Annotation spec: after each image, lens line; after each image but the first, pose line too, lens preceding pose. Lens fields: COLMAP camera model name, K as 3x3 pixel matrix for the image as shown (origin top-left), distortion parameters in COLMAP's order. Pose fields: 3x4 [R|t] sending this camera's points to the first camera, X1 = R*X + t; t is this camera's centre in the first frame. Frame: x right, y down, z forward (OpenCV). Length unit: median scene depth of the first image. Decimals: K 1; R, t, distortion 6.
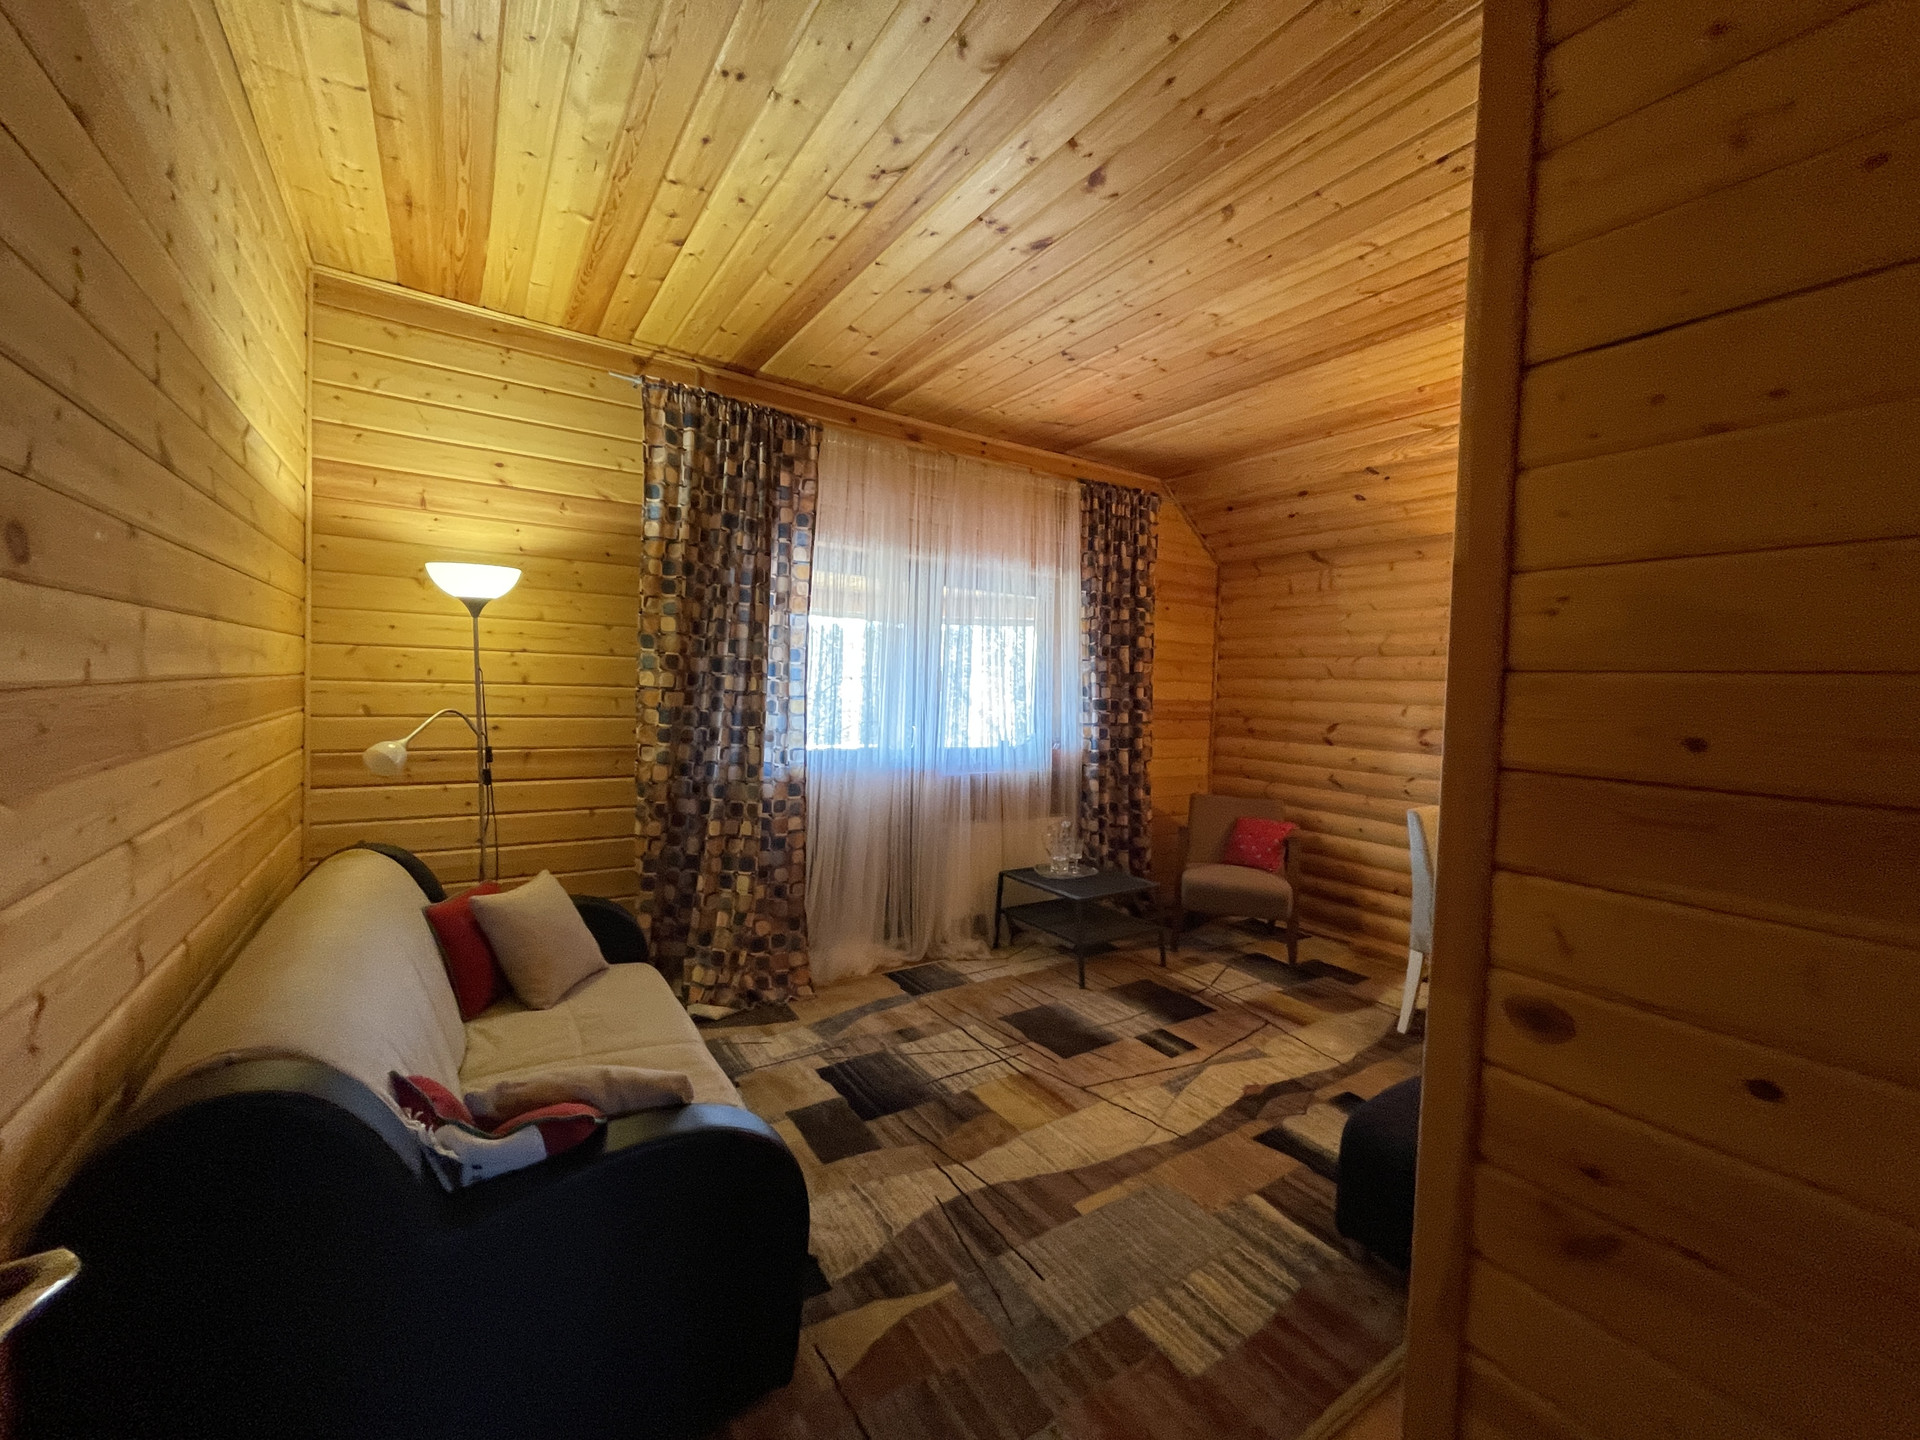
lens RADIAL K [[771.9, 0, 964.3], [0, 771.9, 713.8], [0, 0, 1]] dist [0.000418, -0.000300]
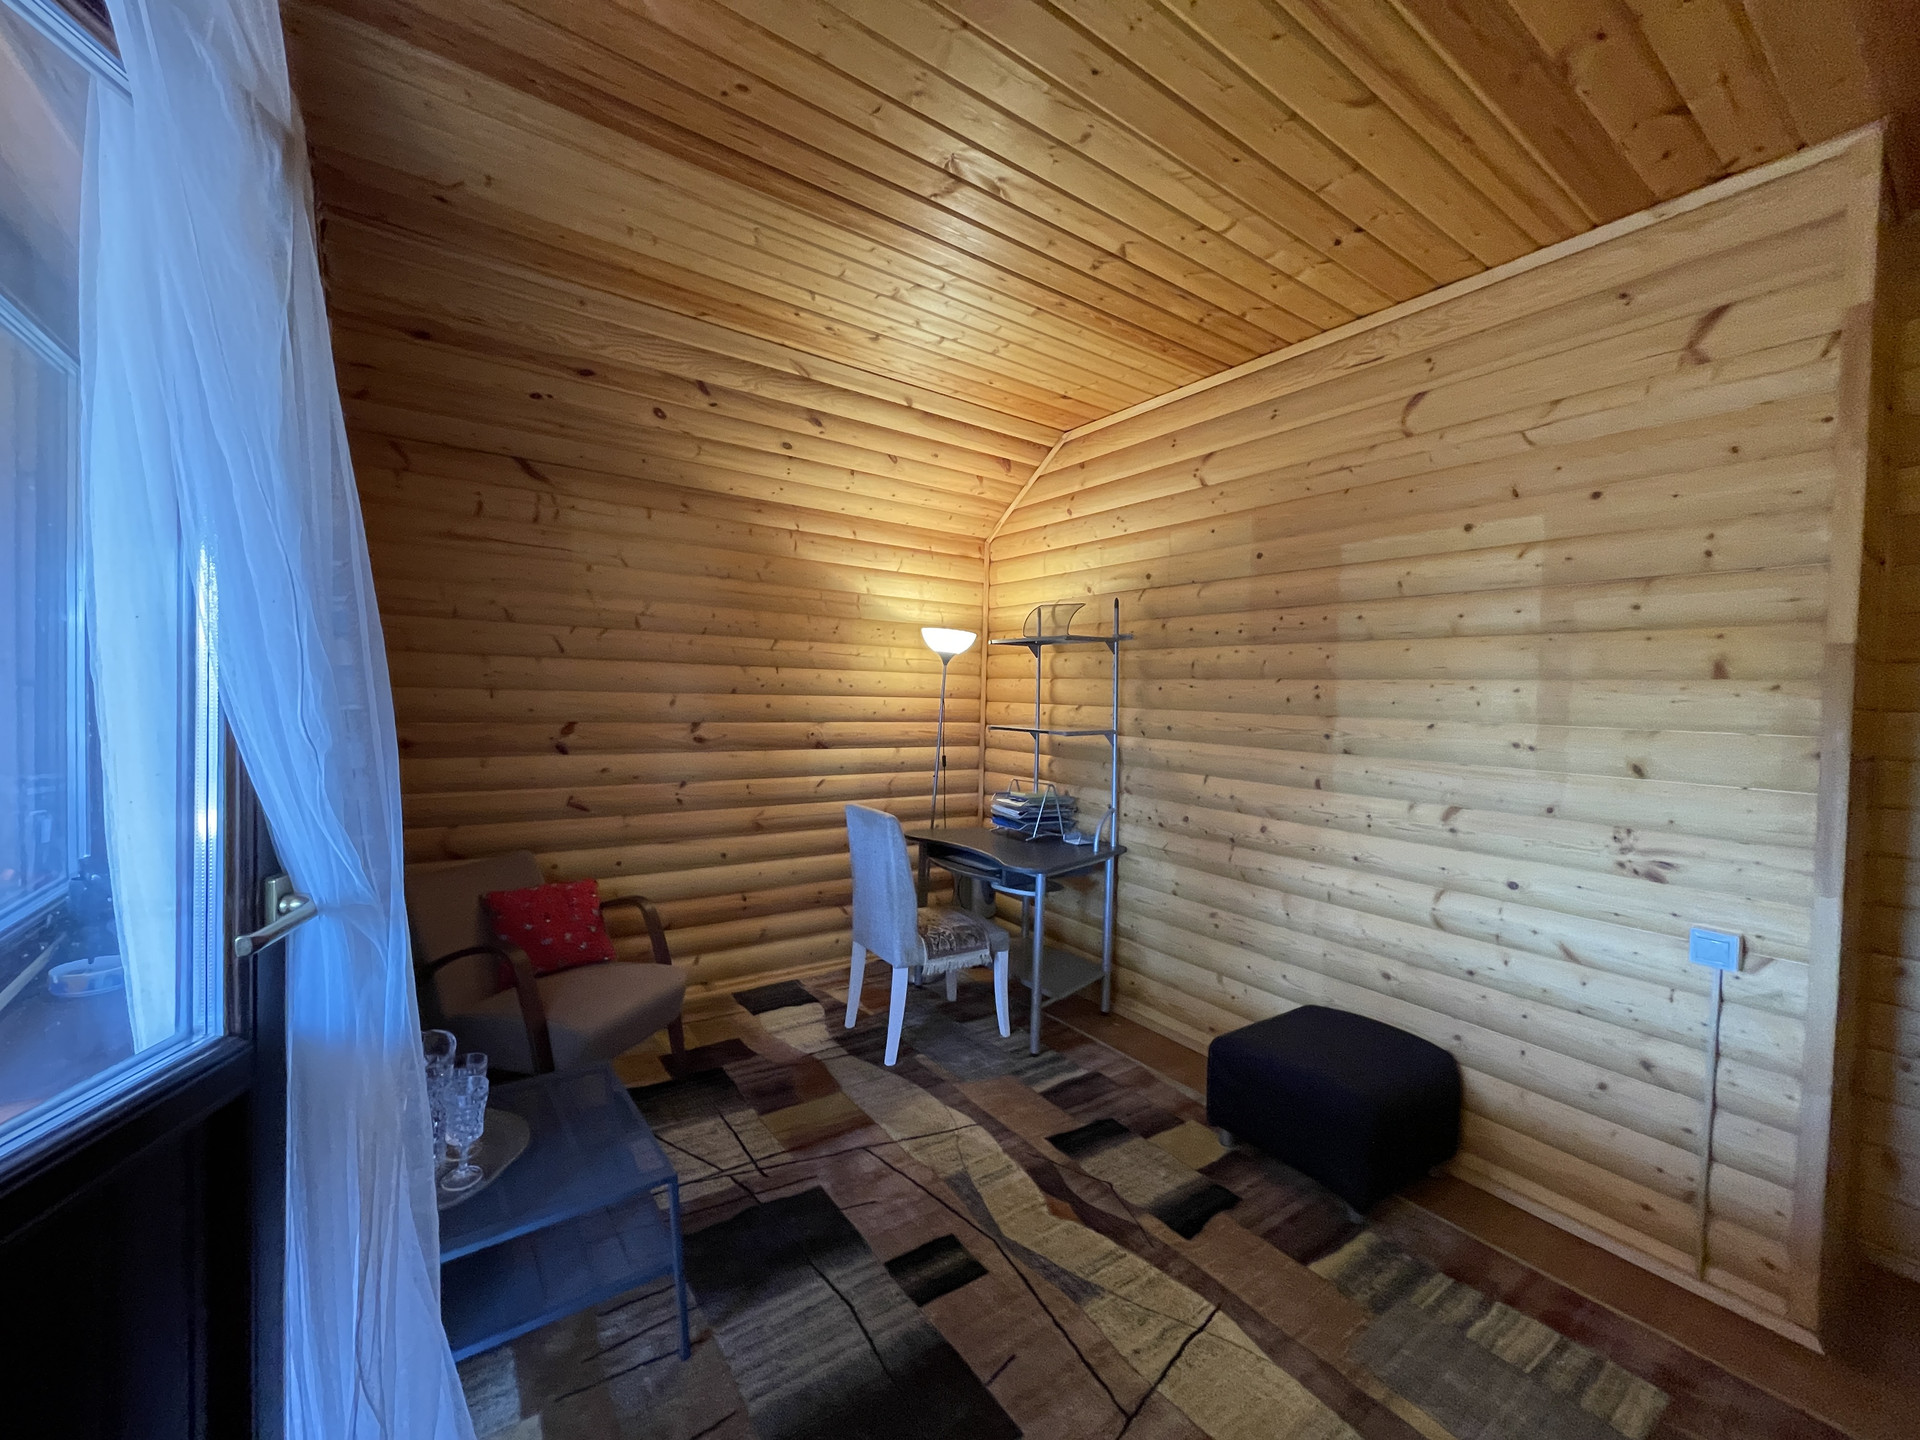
lens RADIAL K [[775.0, 0, 958.9], [0, 775.0, 707.9], [0, 0, 1]] dist [-0.000844, -0.000101]
pose [[-0.020989, -0.054449, 0.998296, -0.283305], [0.011985, 0.998430, 0.054708, -0.043522], [-0.999708, 0.013112, -0.020304, 0.855850]]
